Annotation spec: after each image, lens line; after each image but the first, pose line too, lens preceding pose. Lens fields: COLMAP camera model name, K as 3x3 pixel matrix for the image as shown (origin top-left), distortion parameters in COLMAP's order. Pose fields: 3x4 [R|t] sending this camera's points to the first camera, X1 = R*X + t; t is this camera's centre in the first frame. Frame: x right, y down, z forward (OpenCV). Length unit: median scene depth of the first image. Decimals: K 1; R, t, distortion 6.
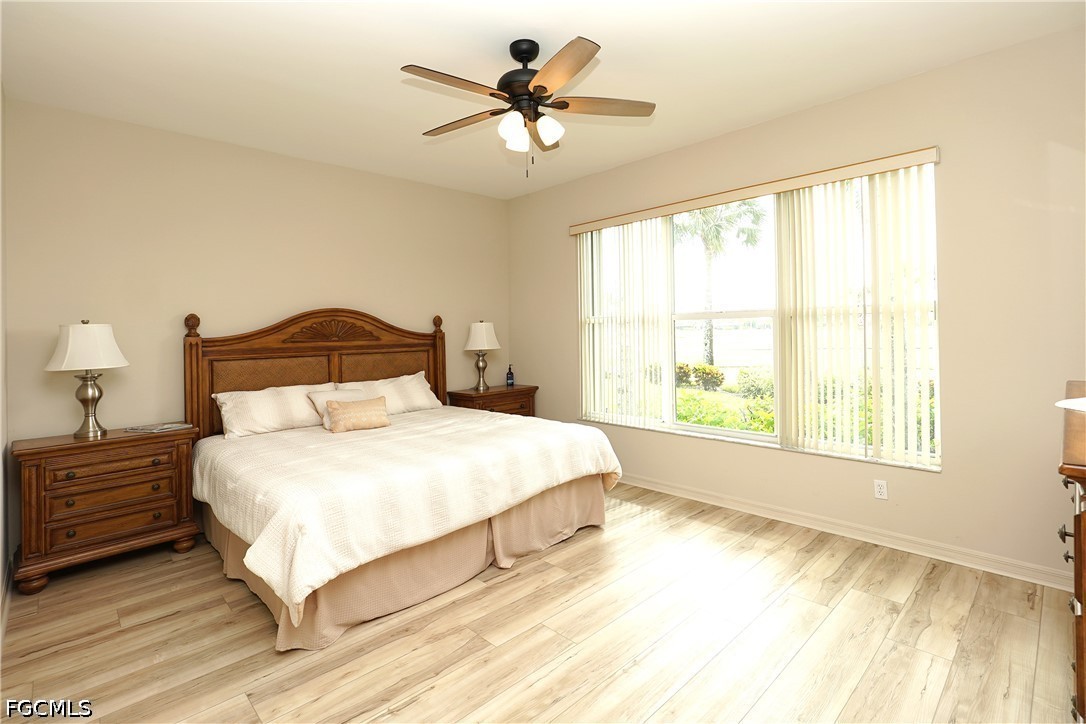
lens RADIAL K [[506.4, 0, 574.9], [0, 506.4, 317.8], [0, 0, 1]] dist [-0.000542, 0.000285]
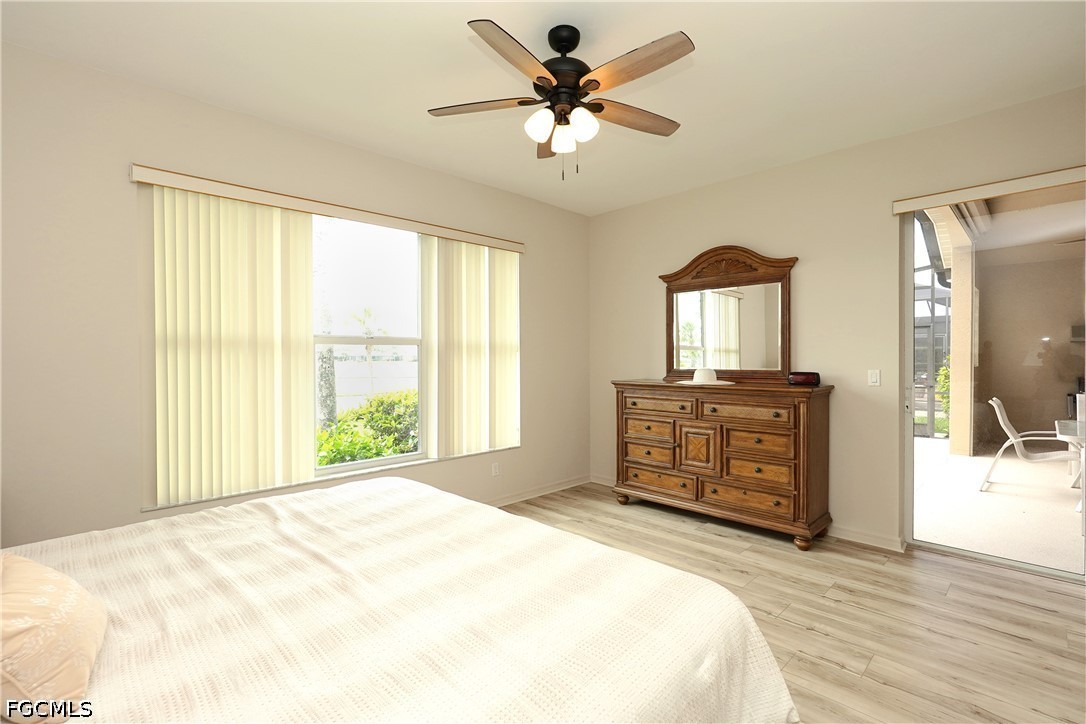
lens RADIAL K [[498.4, 0, 543.0], [0, 498.4, 362.0], [0, 0, 1]] dist [-0.020370, 0.009484]
pose [[0.039263, 0.009265, 0.999186, -0.966878], [-0.017948, 0.999802, -0.008566, 0.054673], [-0.999068, -0.017597, 0.039421, 0.986452]]
